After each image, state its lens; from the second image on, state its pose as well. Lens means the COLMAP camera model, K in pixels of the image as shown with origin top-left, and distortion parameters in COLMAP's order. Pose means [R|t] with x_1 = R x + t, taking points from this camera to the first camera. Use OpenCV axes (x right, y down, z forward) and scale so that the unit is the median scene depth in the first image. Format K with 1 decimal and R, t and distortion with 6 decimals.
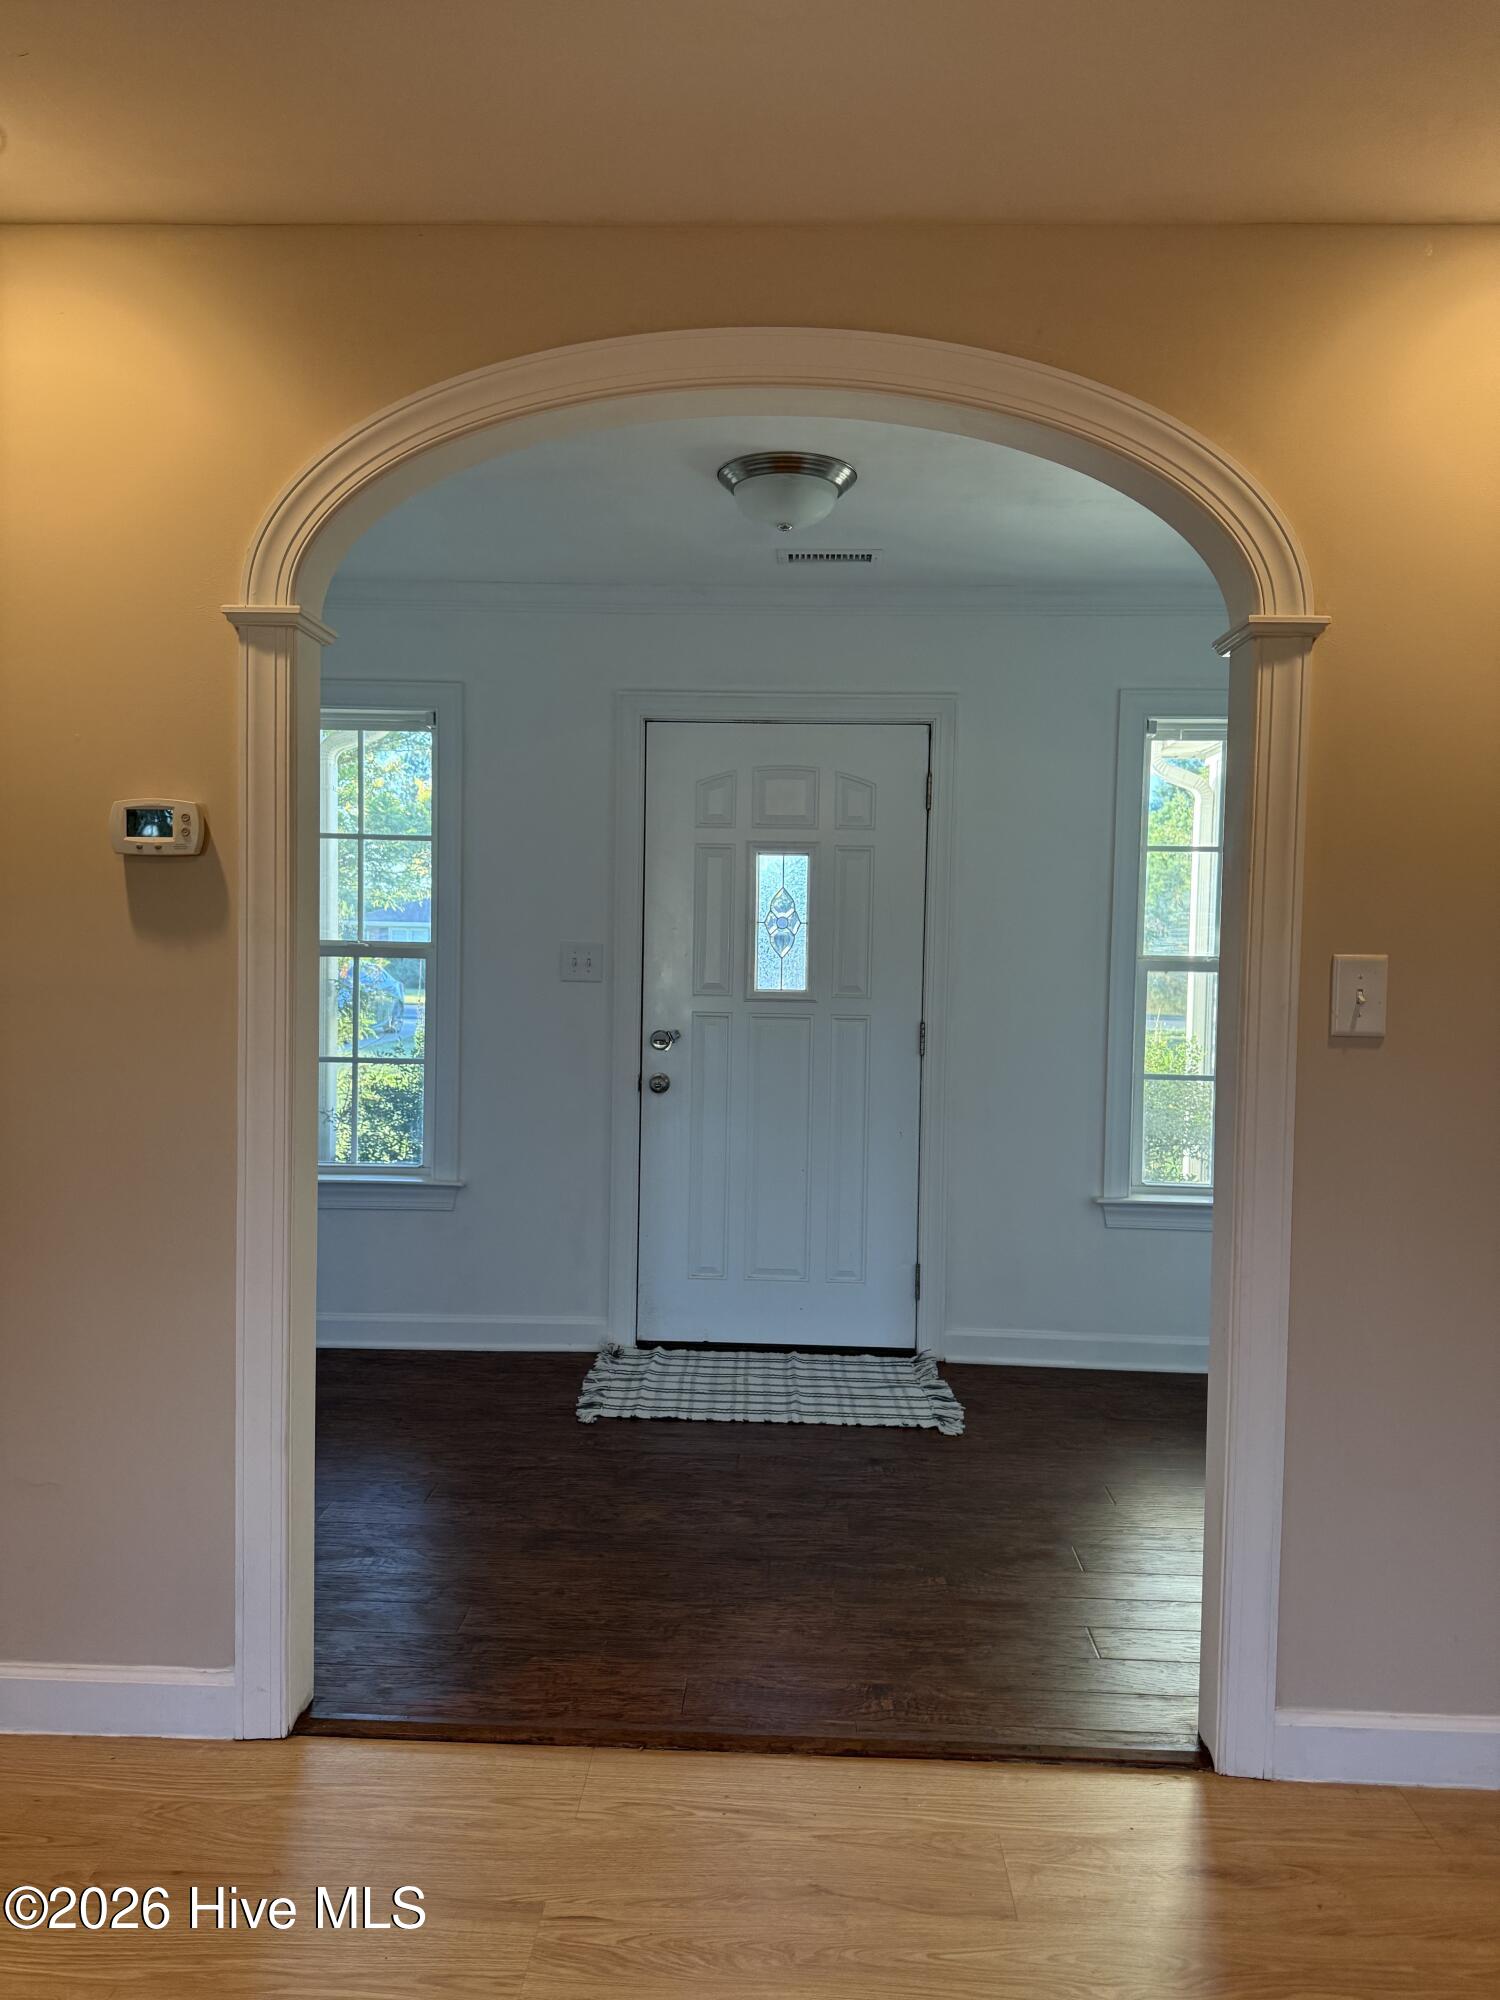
lens RADIAL K [[1403.6, 0, 750.0], [0, 1403.6, 1000.0], [0, 0, 1]] dist [0.158028, -0.299973]
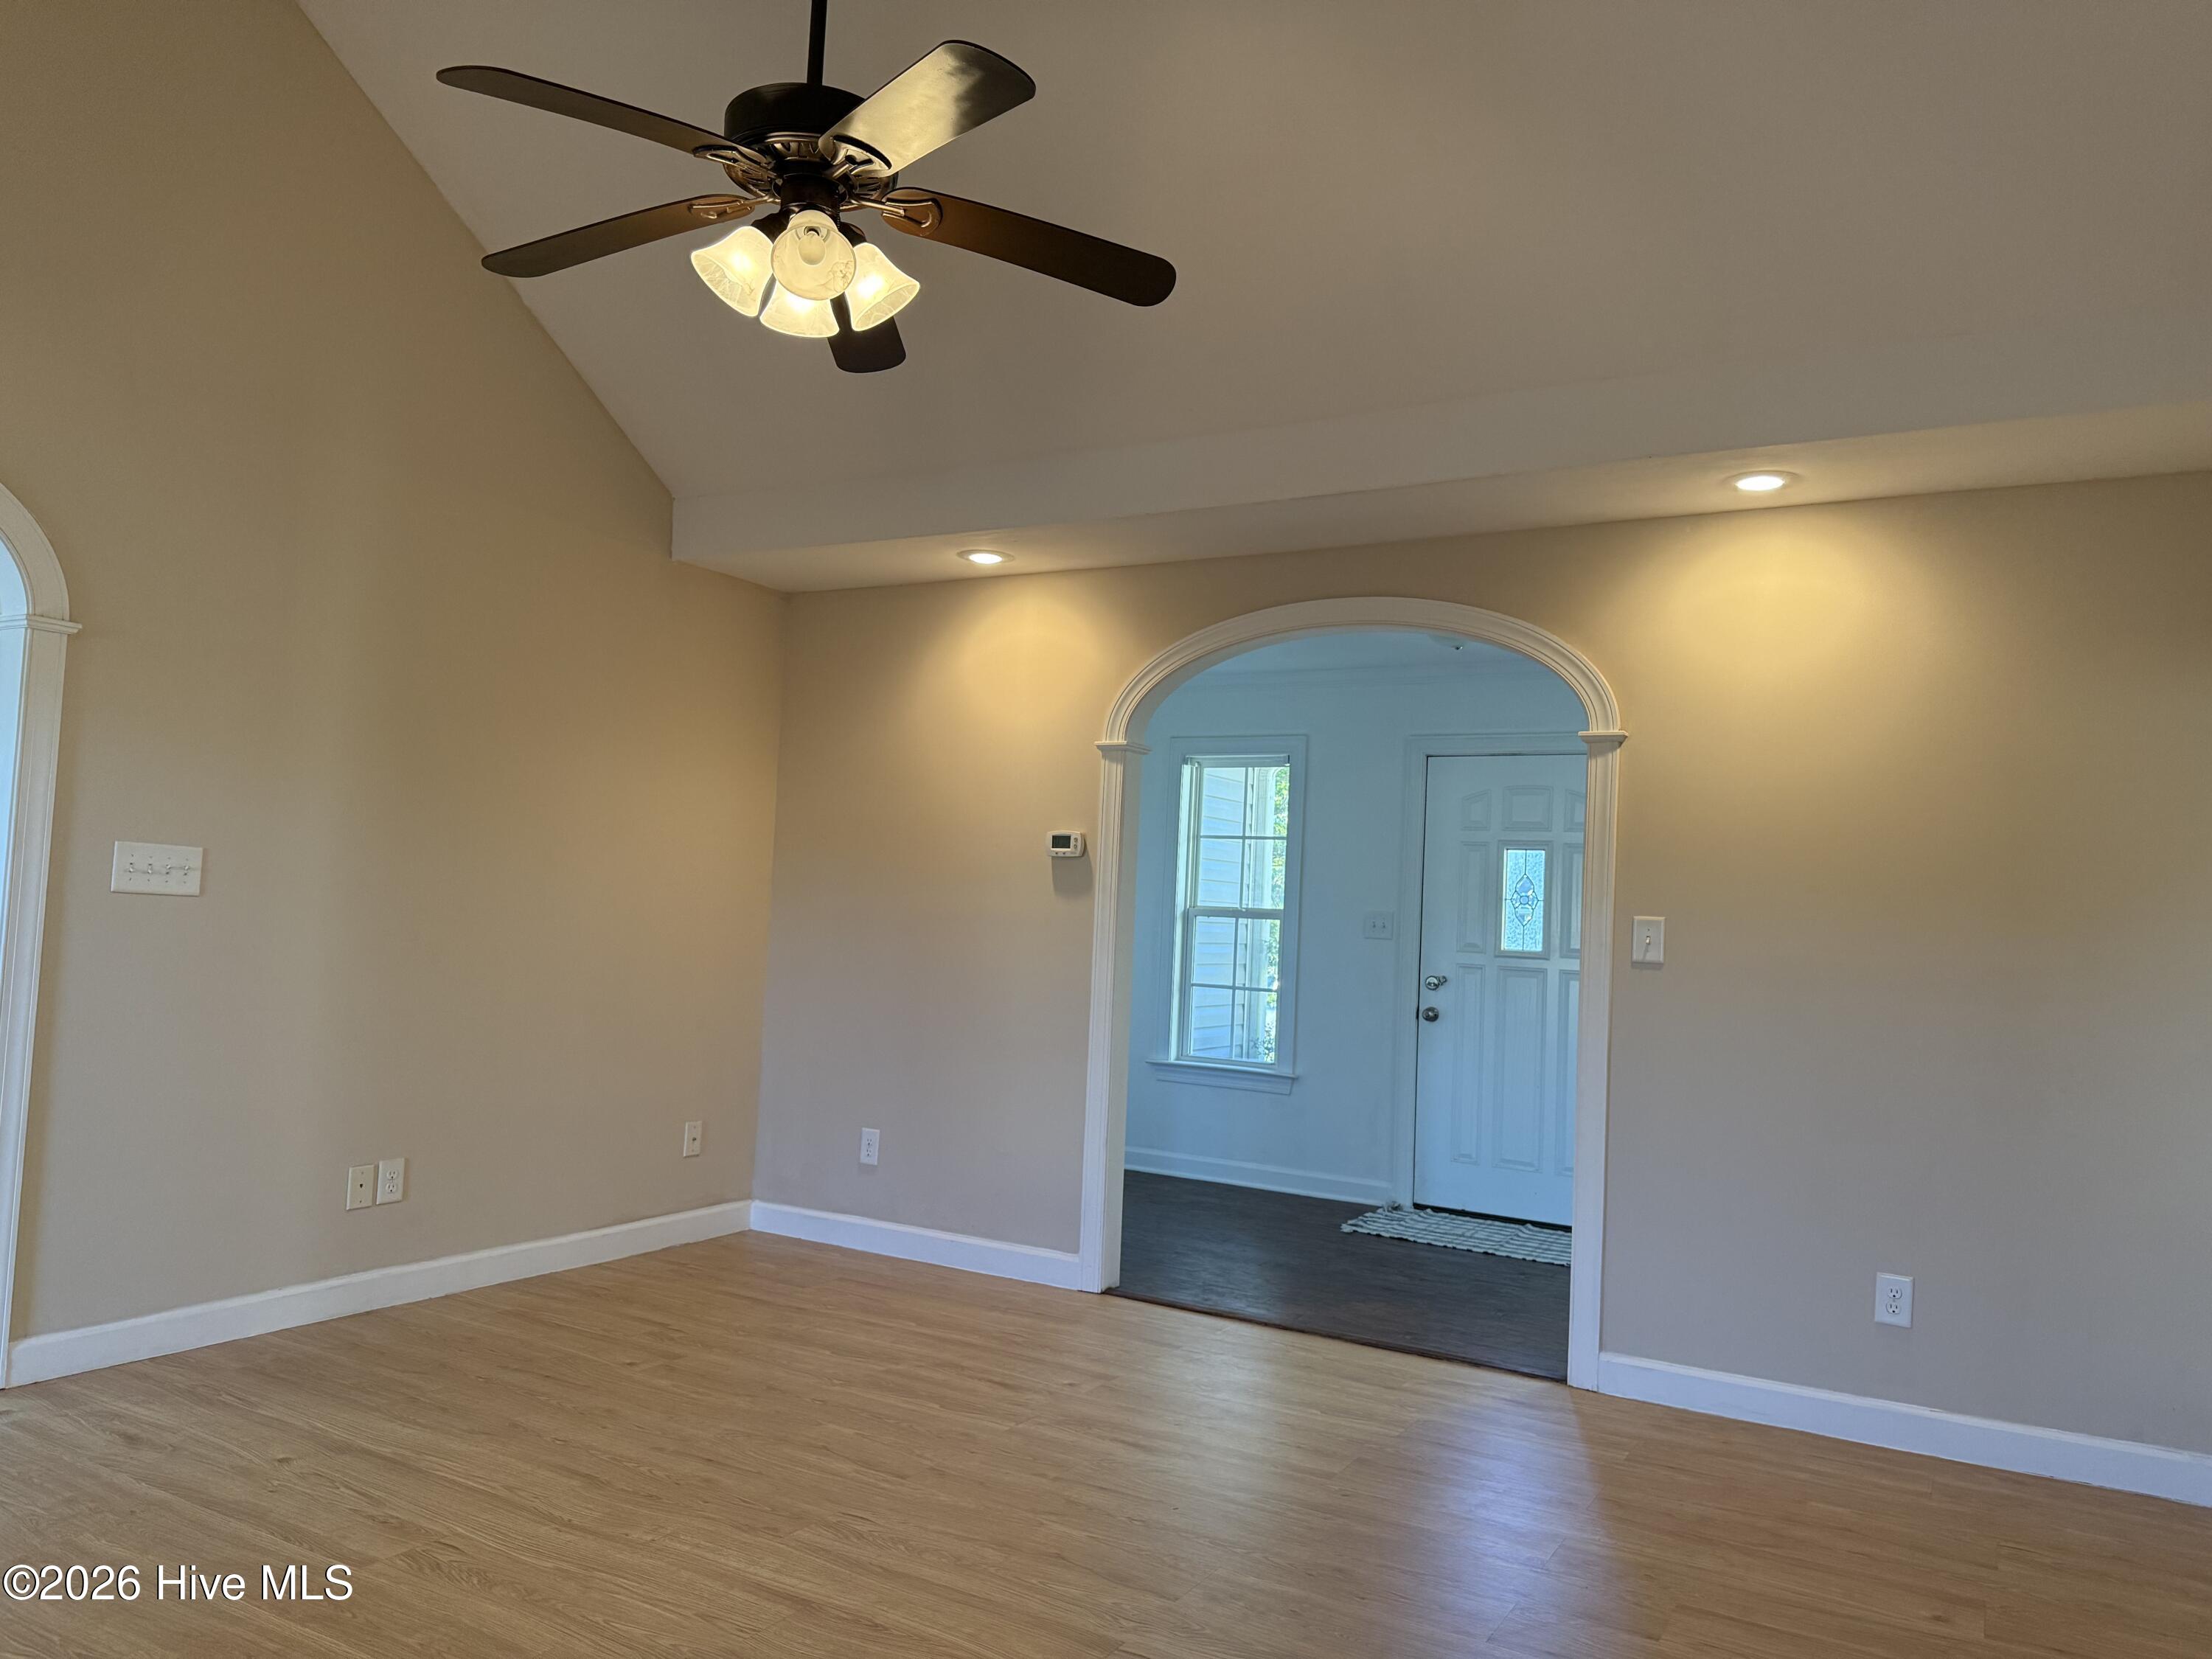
lens RADIAL K [[1552.4, 0, 1115.3], [0, 1552.4, 818.7], [0, 0, 1]] dist [0.158028, -0.299973]
pose [[0.889233, -0.006174, -0.457413, 0.383316], [-0.044814, 0.993924, -0.100536, 0.038584], [0.455255, 0.109899, 0.883553, -0.549180]]
